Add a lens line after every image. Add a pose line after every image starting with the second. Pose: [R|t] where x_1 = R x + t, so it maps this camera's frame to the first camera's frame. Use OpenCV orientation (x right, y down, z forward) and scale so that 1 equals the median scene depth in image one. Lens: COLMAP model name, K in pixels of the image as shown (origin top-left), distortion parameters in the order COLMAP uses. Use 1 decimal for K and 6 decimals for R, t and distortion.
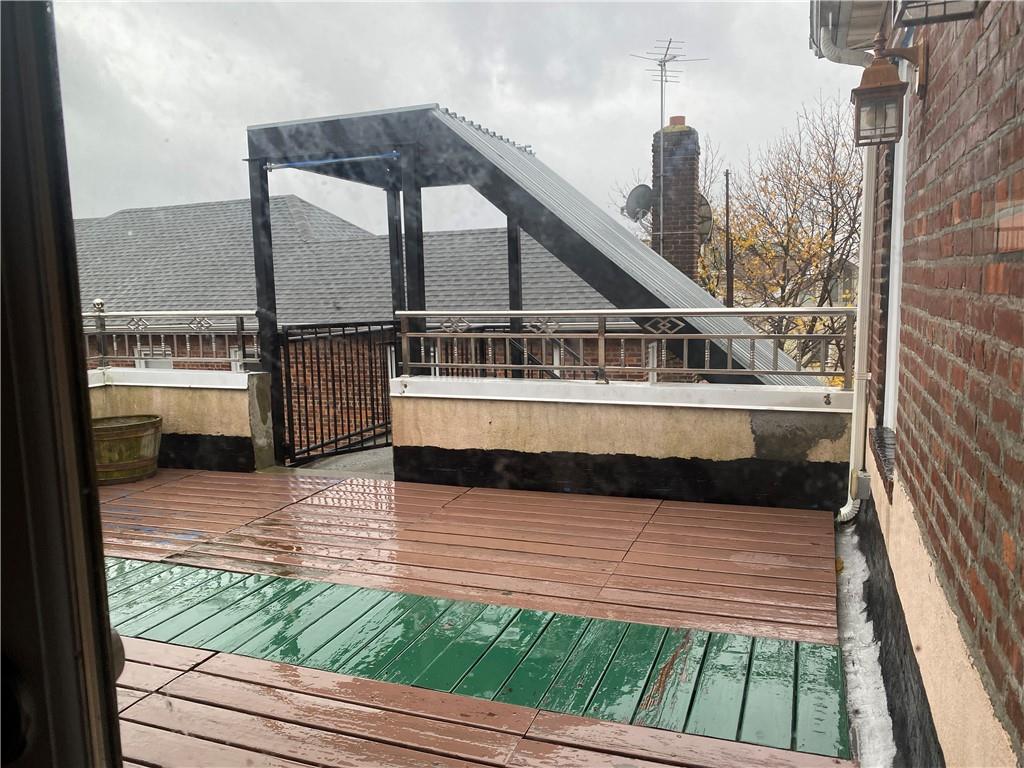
lens RADIAL K [[779.9, 0, 512.9], [0, 779.9, 386.1], [0, 0, 1]] dist [0.042822, -0.050100]
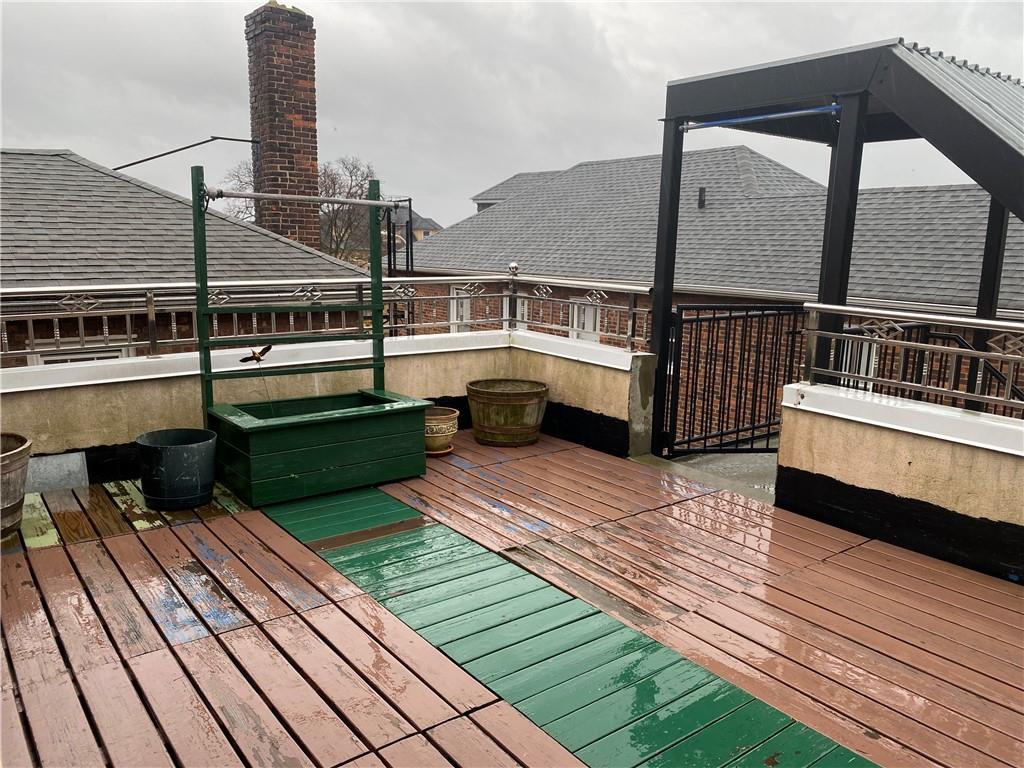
lens RADIAL K [[779.9, 0, 507.9], [0, 779.9, 384.6], [0, 0, 1]] dist [0.042822, -0.050100]
pose [[0.845439, 0.141965, -0.514859, 0.020582], [-0.109524, 0.989621, 0.093027, -0.050605], [0.522722, -0.022260, 0.852213, 0.127210]]
